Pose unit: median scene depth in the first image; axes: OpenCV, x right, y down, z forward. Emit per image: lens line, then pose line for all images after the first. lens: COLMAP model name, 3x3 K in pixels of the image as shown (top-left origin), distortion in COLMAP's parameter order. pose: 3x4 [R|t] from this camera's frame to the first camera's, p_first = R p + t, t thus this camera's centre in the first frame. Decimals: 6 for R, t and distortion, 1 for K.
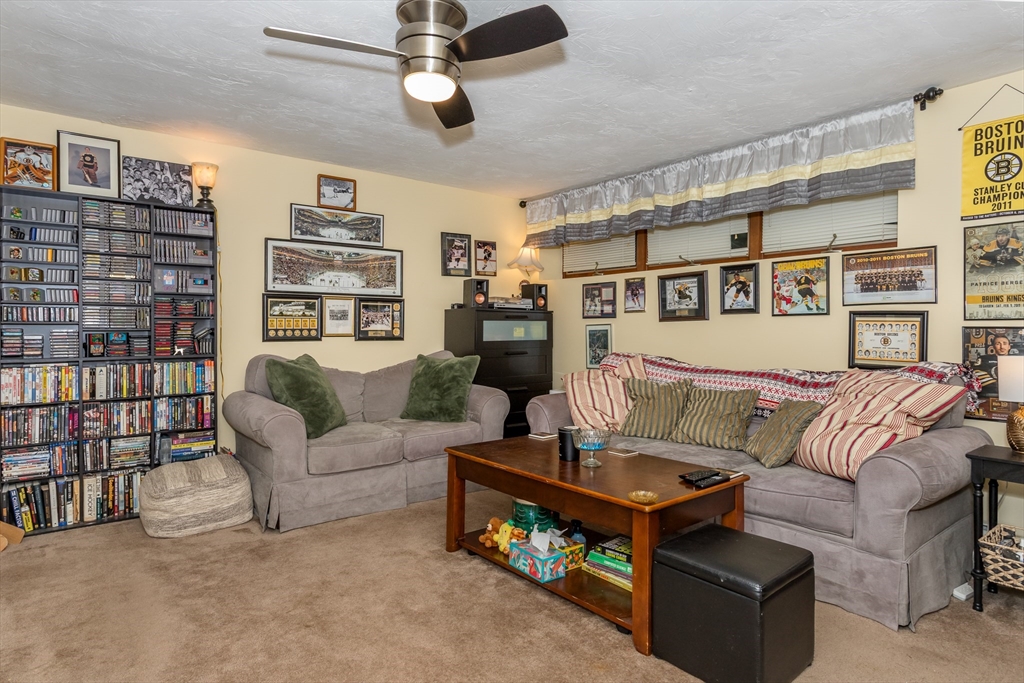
lens RADIAL K [[568.3, 0, 501.3], [0, 568.3, 334.5], [0, 0, 1]] dist [-0.002289, 0.002303]
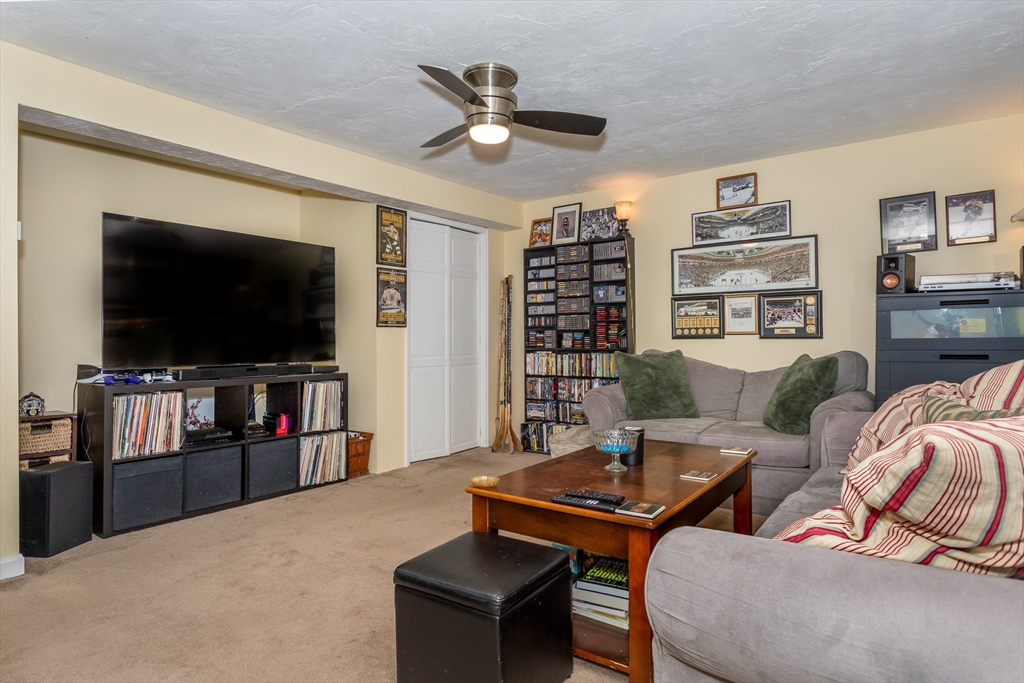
lens RADIAL K [[568.3, 0, 501.3], [0, 568.3, 334.5], [0, 0, 1]] dist [-0.002289, 0.002303]
pose [[0.260817, -0.014945, -0.965273, 0.597002], [-0.008545, 0.999805, -0.017788, 0.026183], [0.965350, 0.012888, 0.260639, 0.356929]]
